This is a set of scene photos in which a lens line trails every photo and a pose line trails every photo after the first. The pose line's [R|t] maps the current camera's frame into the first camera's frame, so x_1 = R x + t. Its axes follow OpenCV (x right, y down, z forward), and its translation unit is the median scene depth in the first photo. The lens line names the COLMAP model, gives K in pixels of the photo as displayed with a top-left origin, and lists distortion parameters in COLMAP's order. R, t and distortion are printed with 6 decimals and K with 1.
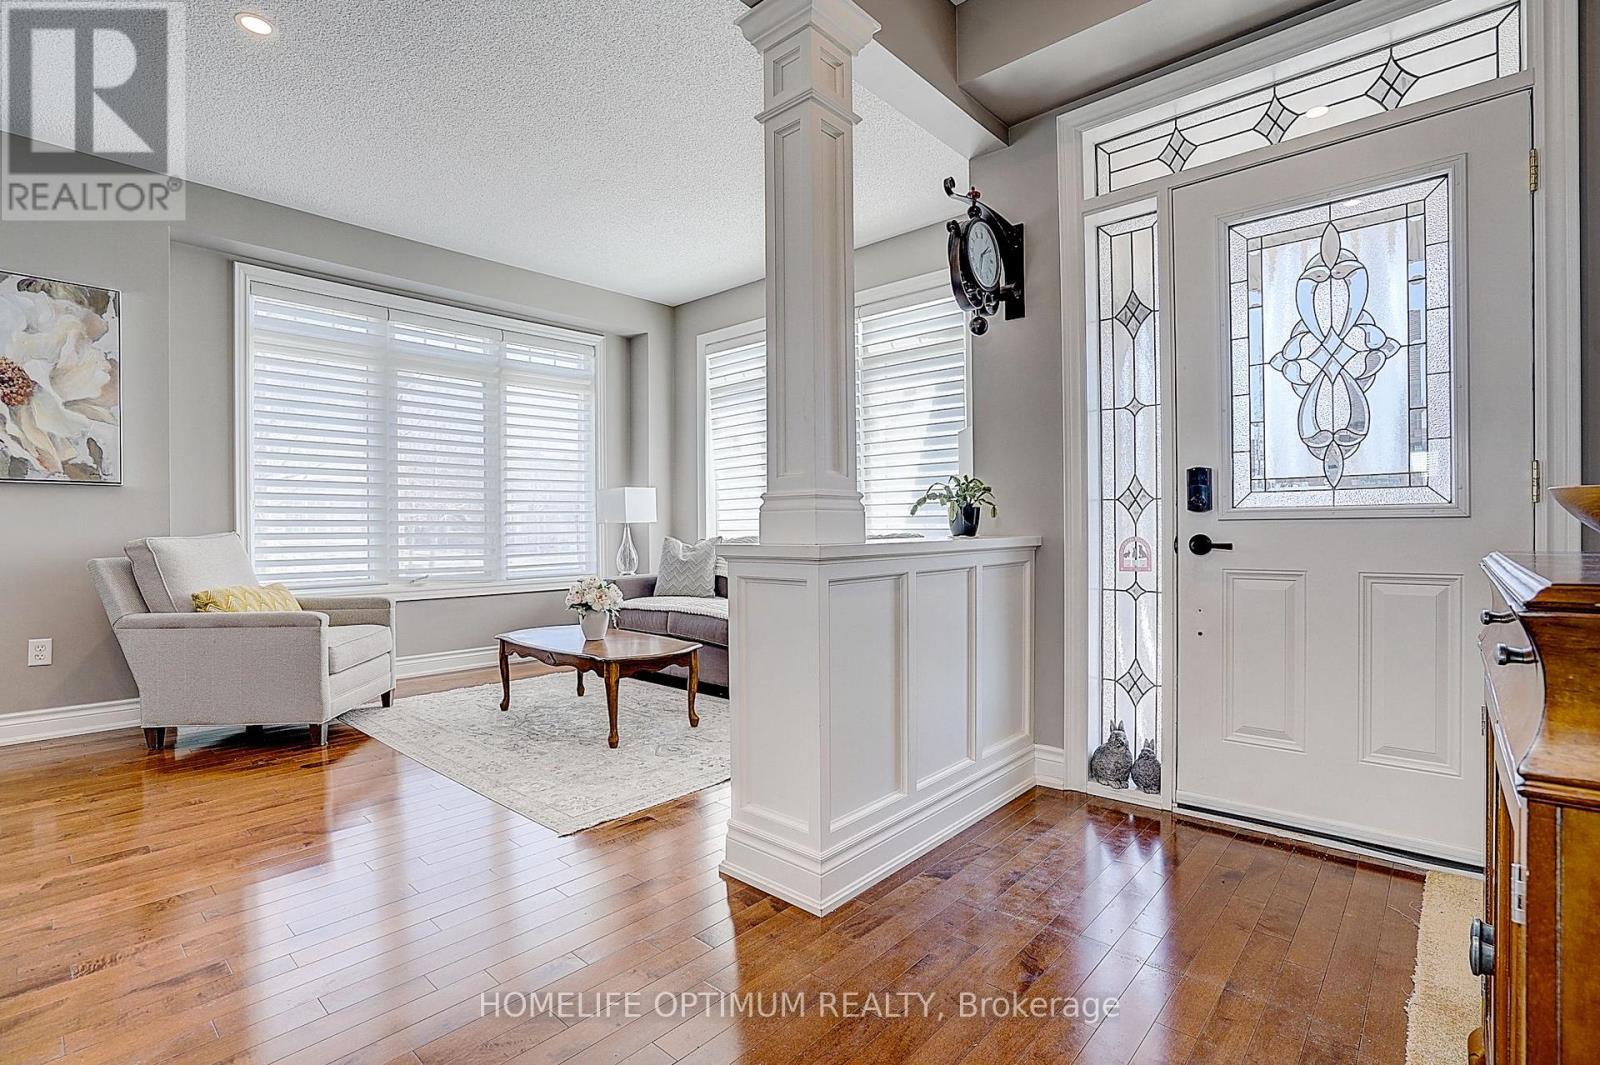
lens RADIAL K [[741.3, 0, 801.5], [0, 741.3, 535.1], [0, 0, 1]] dist [-0.053861, 0.021201]
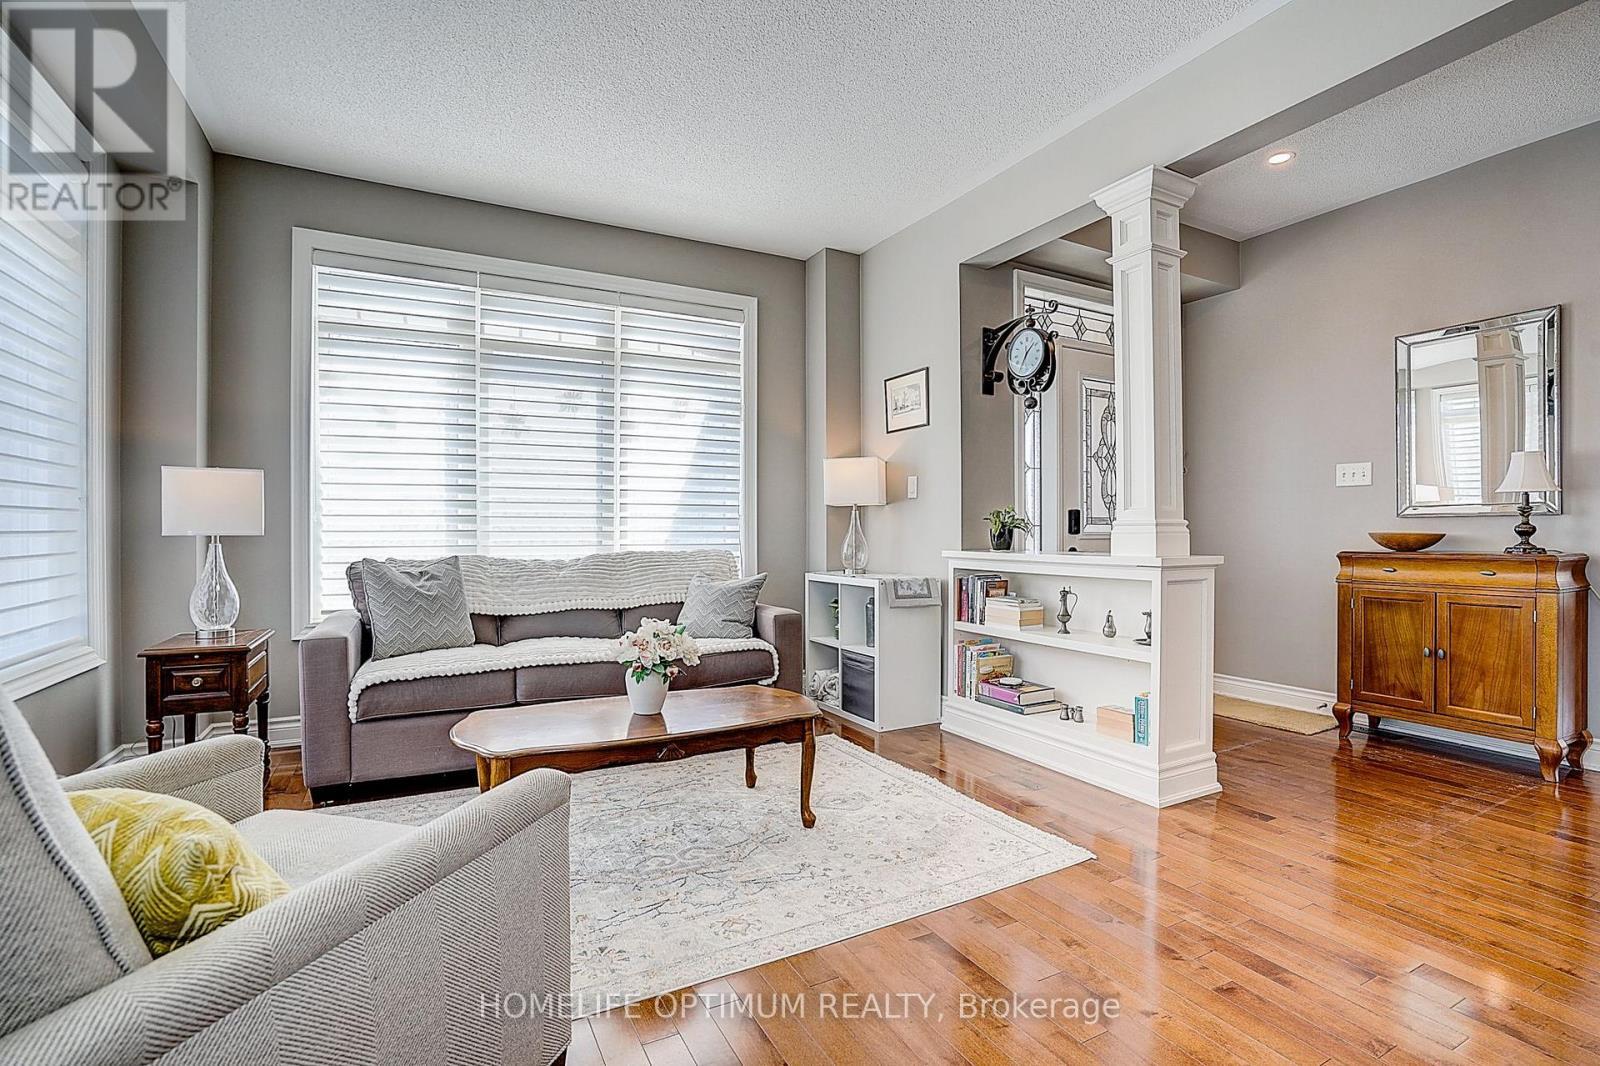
lens RADIAL K [[741.3, 0, 801.5], [0, 741.3, 535.6], [0, 0, 1]] dist [-0.053861, 0.021201]
pose [[0.345612, 0.003273, 0.938372, -0.998877], [0.009194, 0.999934, -0.006874, -0.016625], [-0.938333, 0.011003, 0.345559, 0.735100]]
